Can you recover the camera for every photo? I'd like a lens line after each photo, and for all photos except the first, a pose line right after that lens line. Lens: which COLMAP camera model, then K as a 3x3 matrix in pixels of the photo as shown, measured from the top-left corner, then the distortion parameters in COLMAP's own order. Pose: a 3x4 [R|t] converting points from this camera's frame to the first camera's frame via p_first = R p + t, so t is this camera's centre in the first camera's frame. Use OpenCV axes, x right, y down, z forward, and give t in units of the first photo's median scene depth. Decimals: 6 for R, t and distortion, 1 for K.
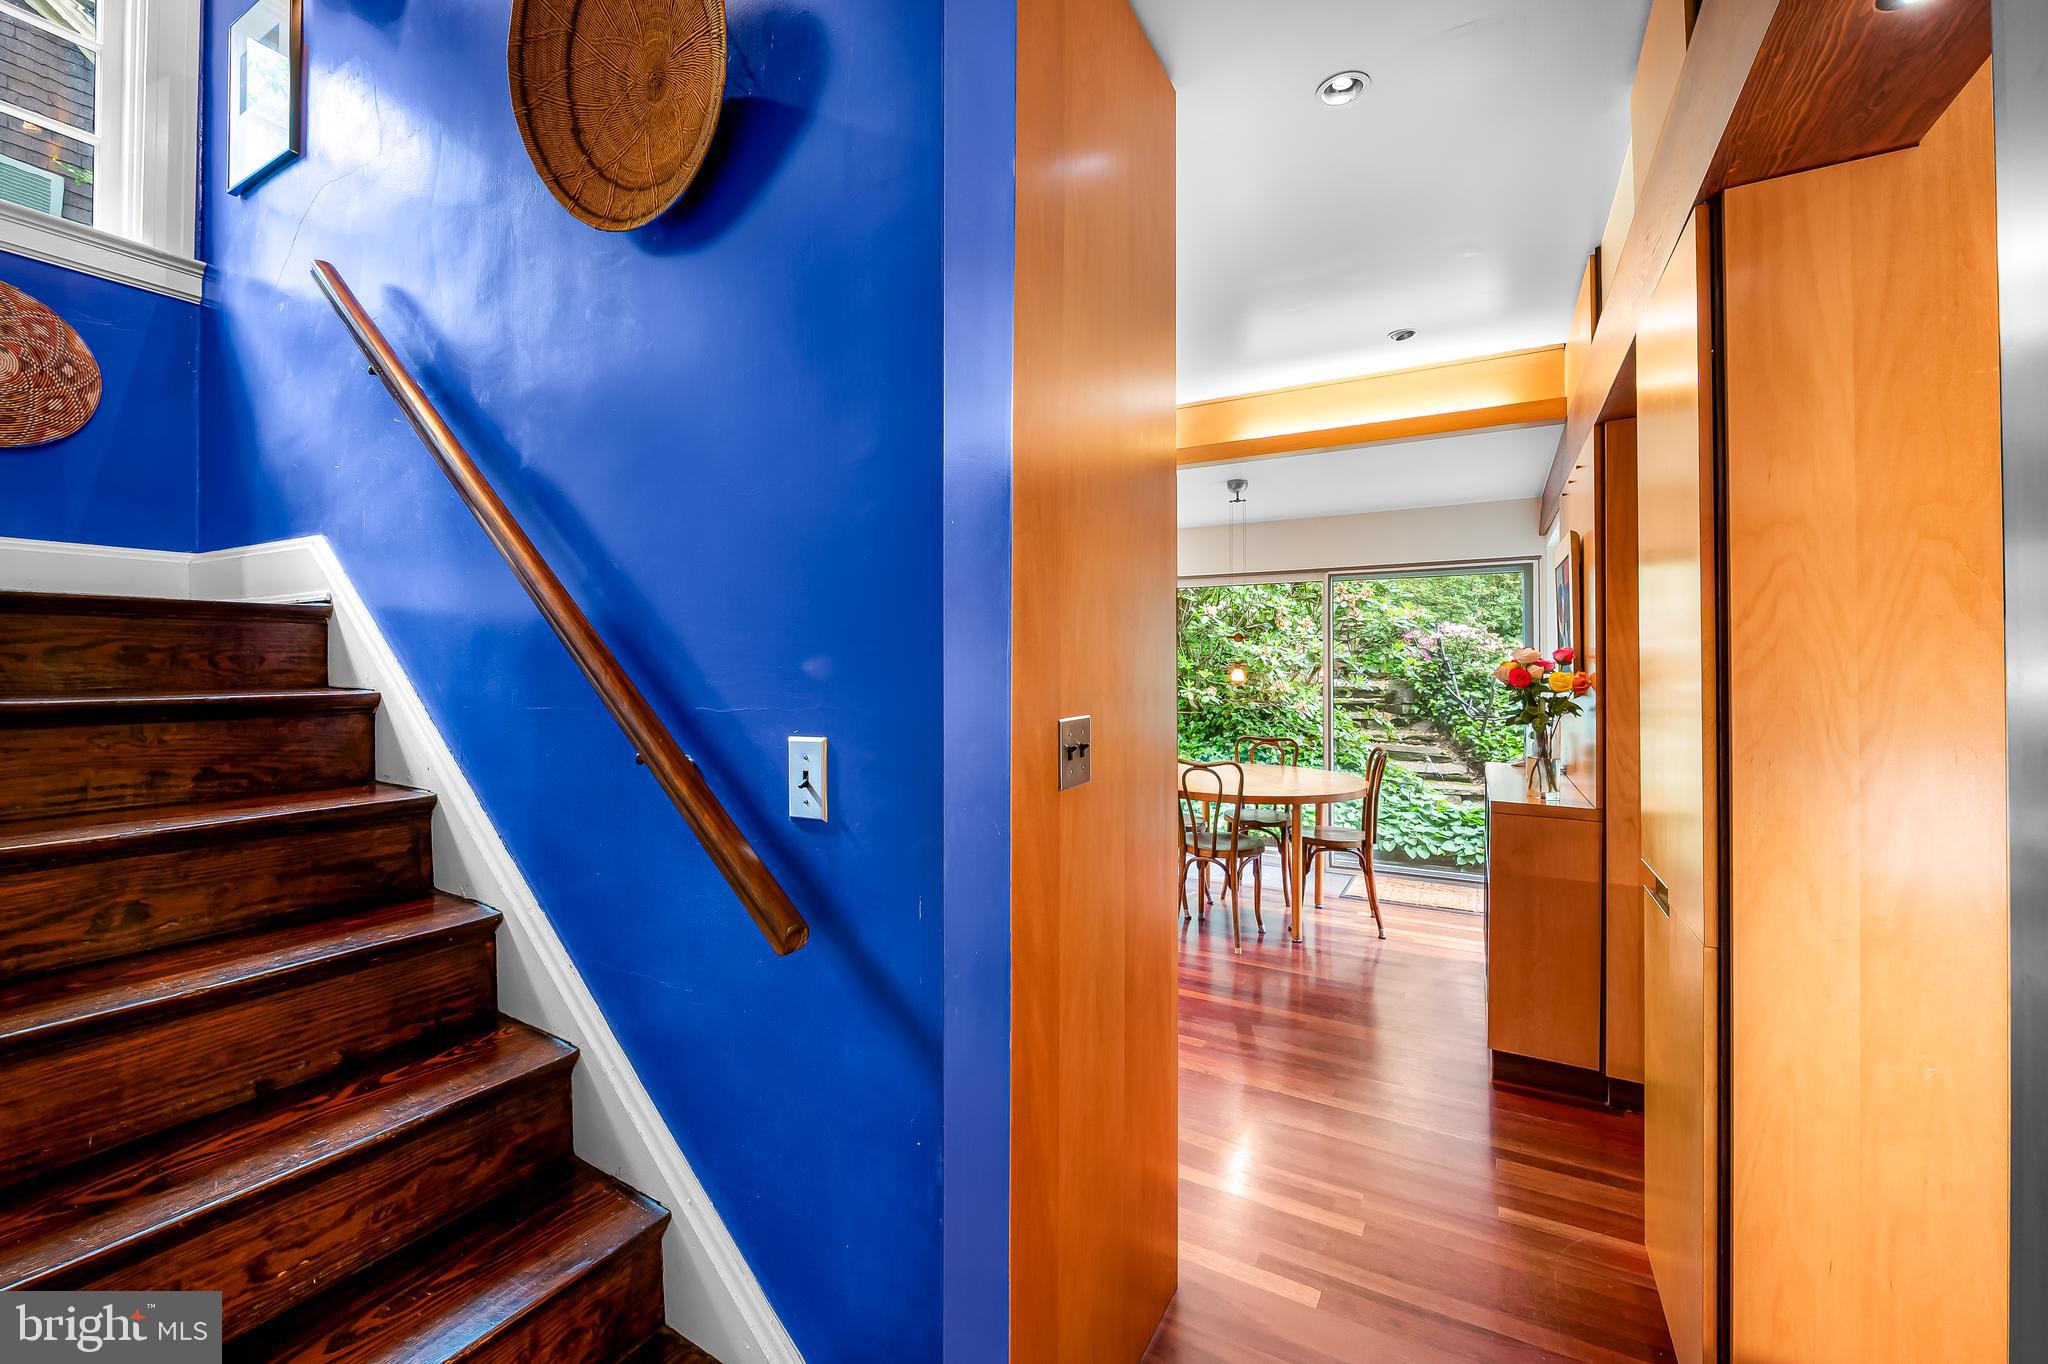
lens RADIAL K [[823.5, 0, 1019.3], [0, 823.5, 669.7], [0, 0, 1]] dist [-0.018603, -0.000057]
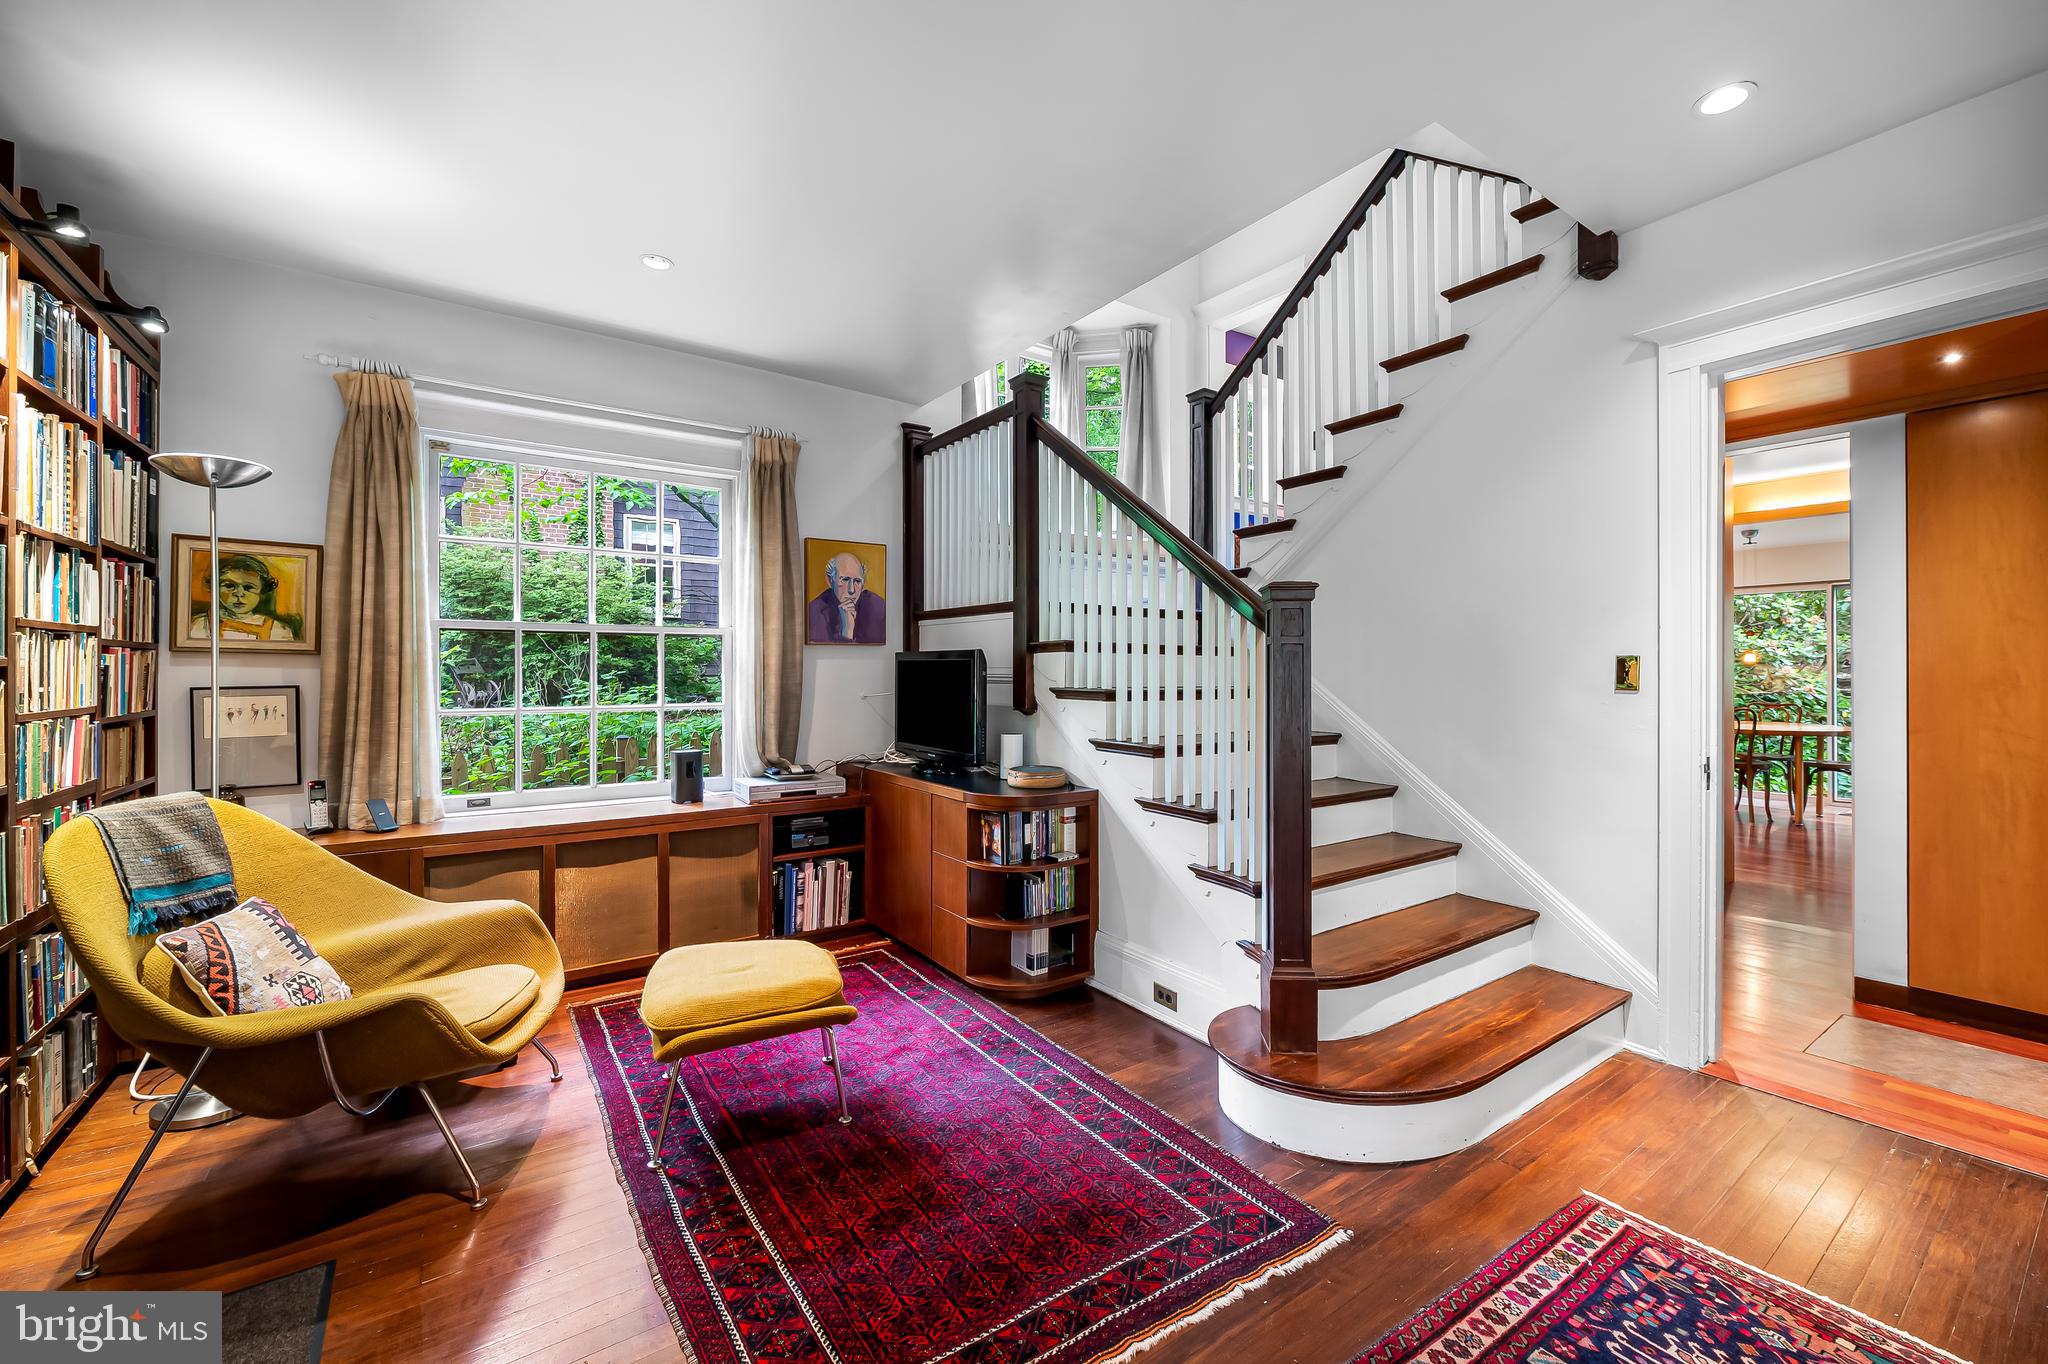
lens RADIAL K [[823.5, 0, 1027.9], [0, 823.5, 672.5], [0, 0, 1]] dist [-0.018603, -0.000057]
pose [[0.902850, 0.006730, -0.429902, -0.250484], [-0.008403, 0.999963, -0.001993, 0.044447], [0.429873, 0.005412, 0.902873, -0.783794]]
